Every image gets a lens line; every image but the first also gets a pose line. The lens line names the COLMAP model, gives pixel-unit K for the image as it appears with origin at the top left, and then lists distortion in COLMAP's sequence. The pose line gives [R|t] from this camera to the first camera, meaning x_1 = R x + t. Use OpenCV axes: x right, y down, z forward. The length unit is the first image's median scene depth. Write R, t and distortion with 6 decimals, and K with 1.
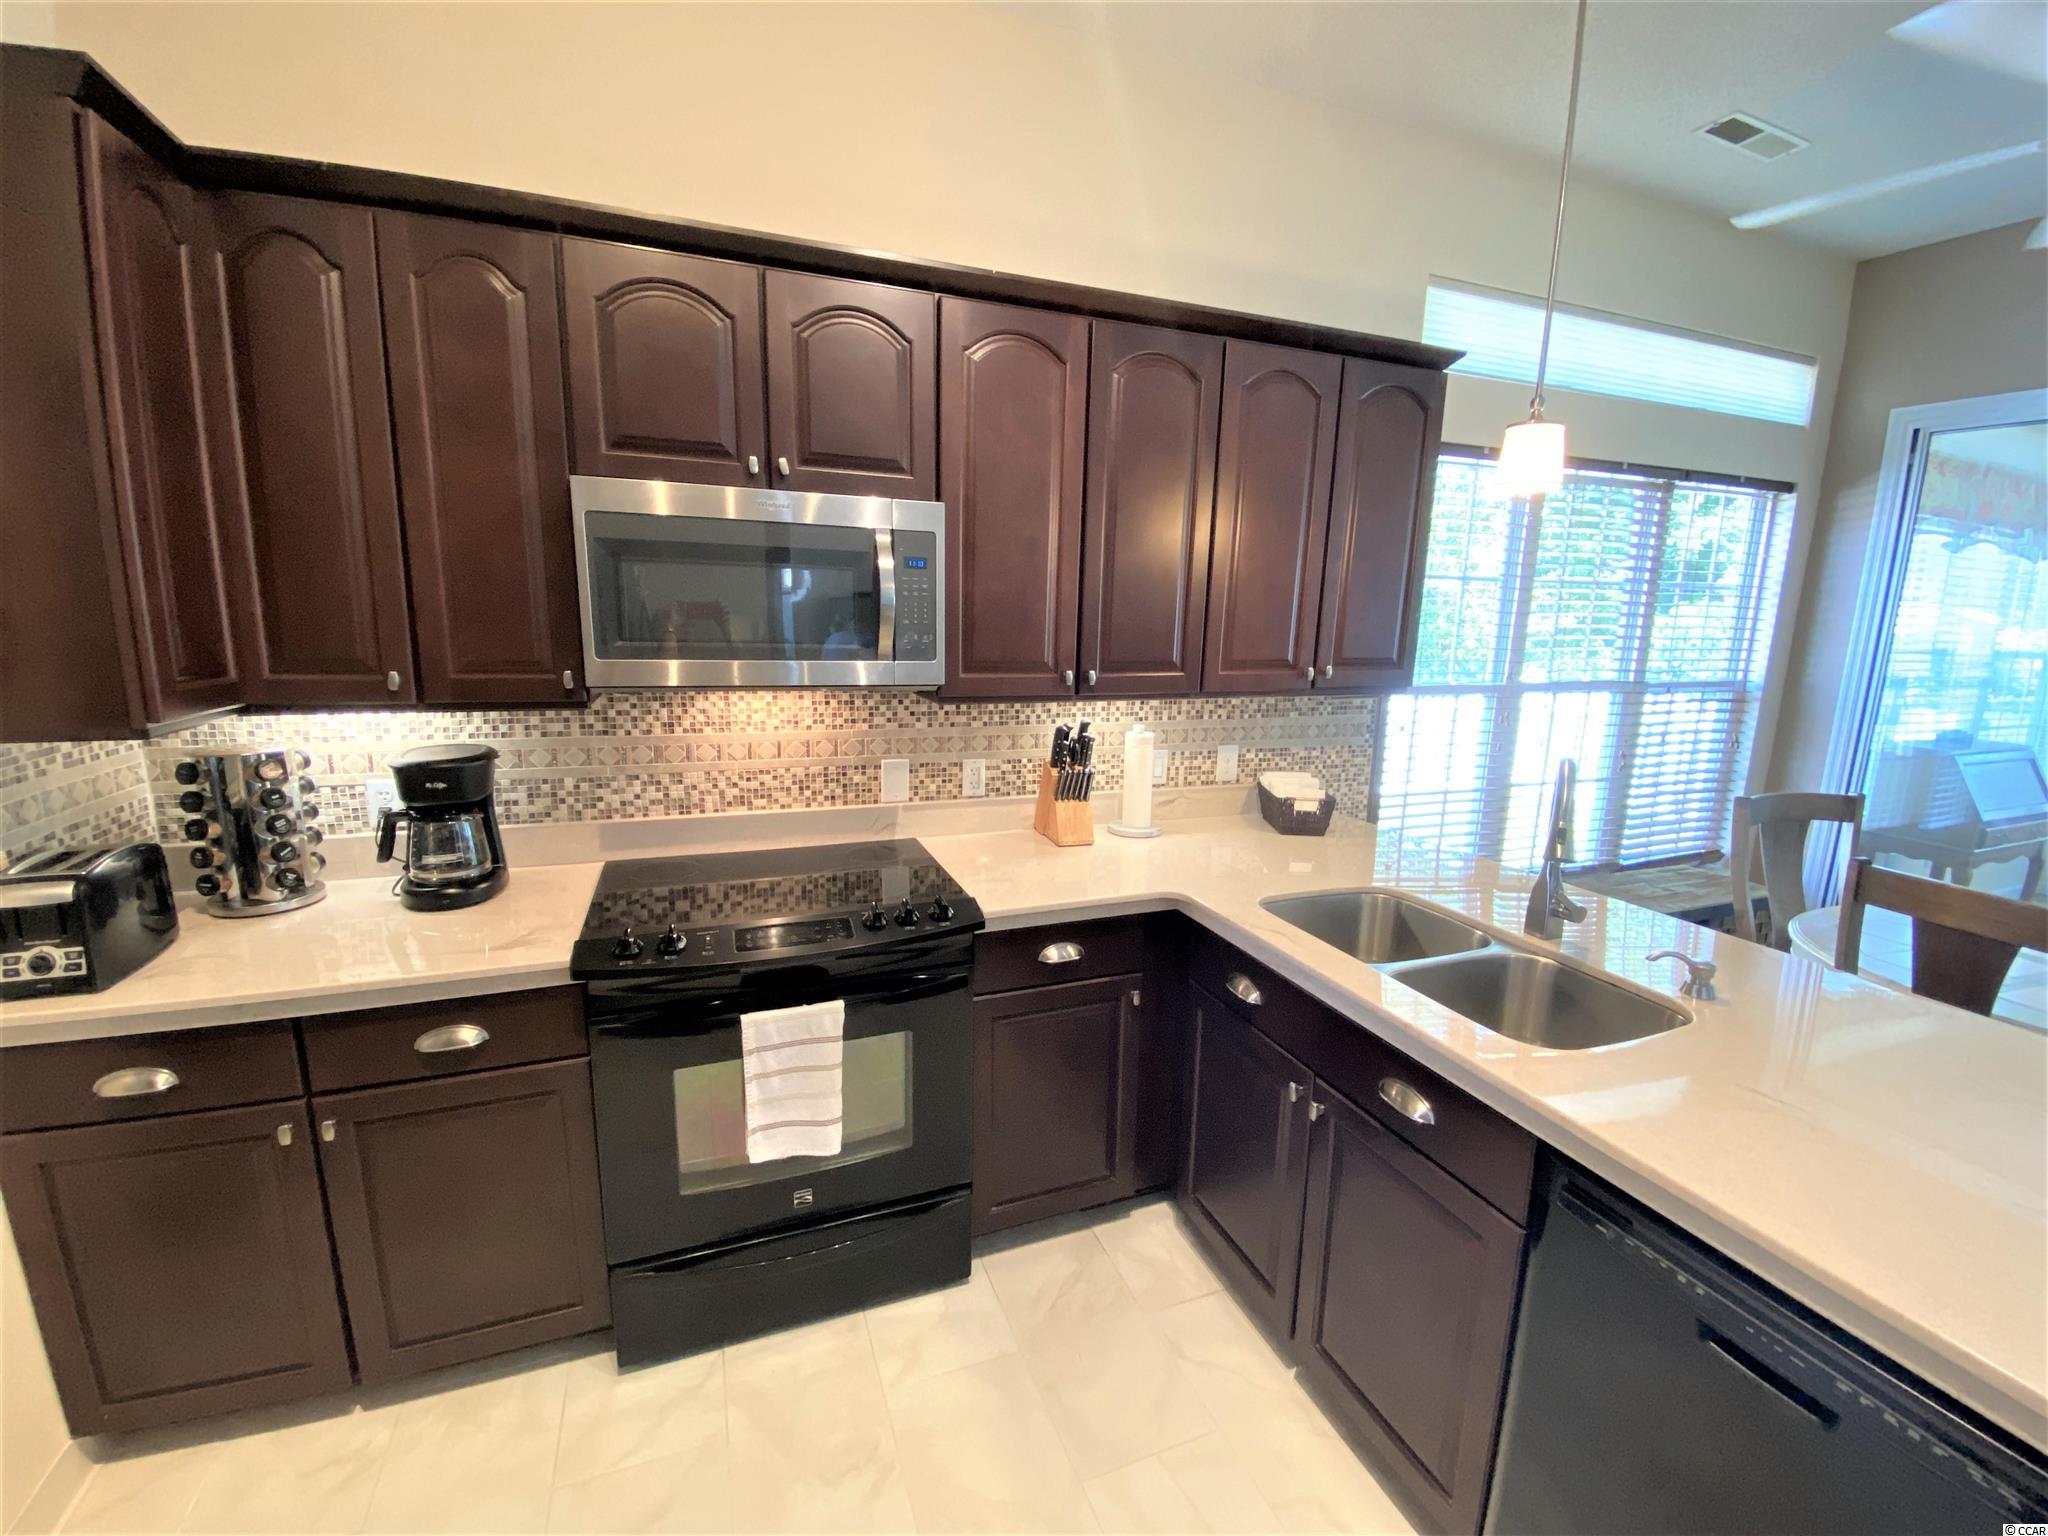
lens RADIAL K [[838.4, 0, 1024.0], [0, 838.4, 768.0], [0, 0, 1]] dist [0.021986, -0.019780]
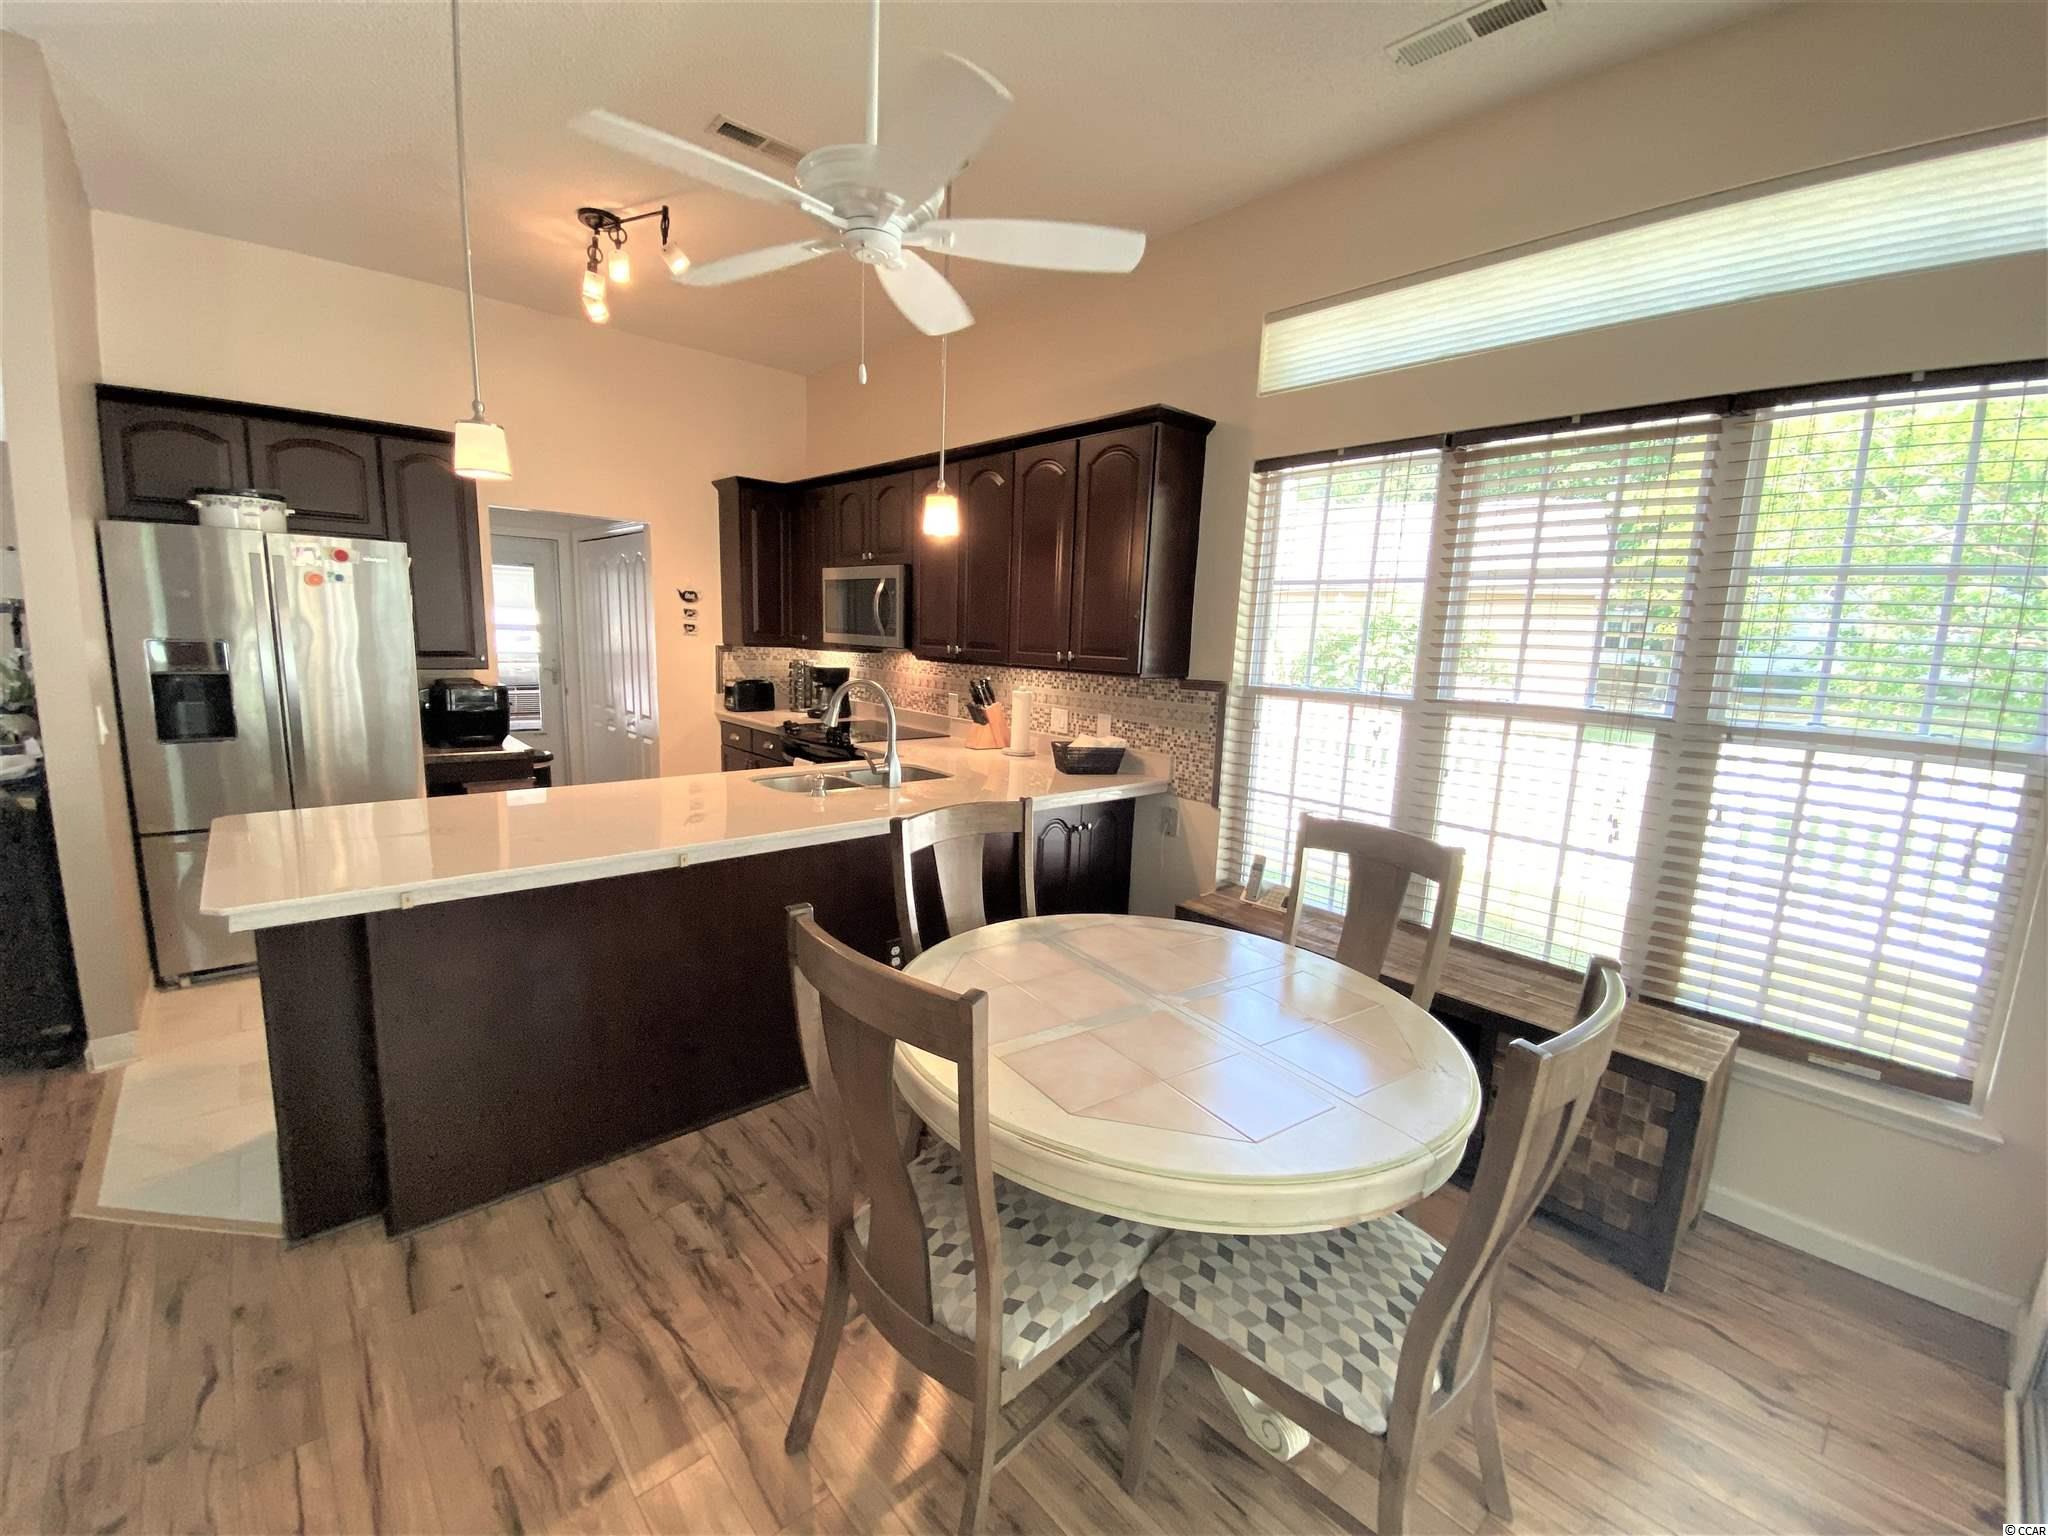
lens RADIAL K [[835.1, 0, 1020.8], [0, 835.1, 767.6], [0, 0, 1]] dist [0.025777, -0.024562]
pose [[0.368345, 0.143058, -0.918616, 1.364532], [-0.199857, 0.977173, 0.072039, -0.011968], [0.907953, 0.157057, 0.388528, 0.334580]]
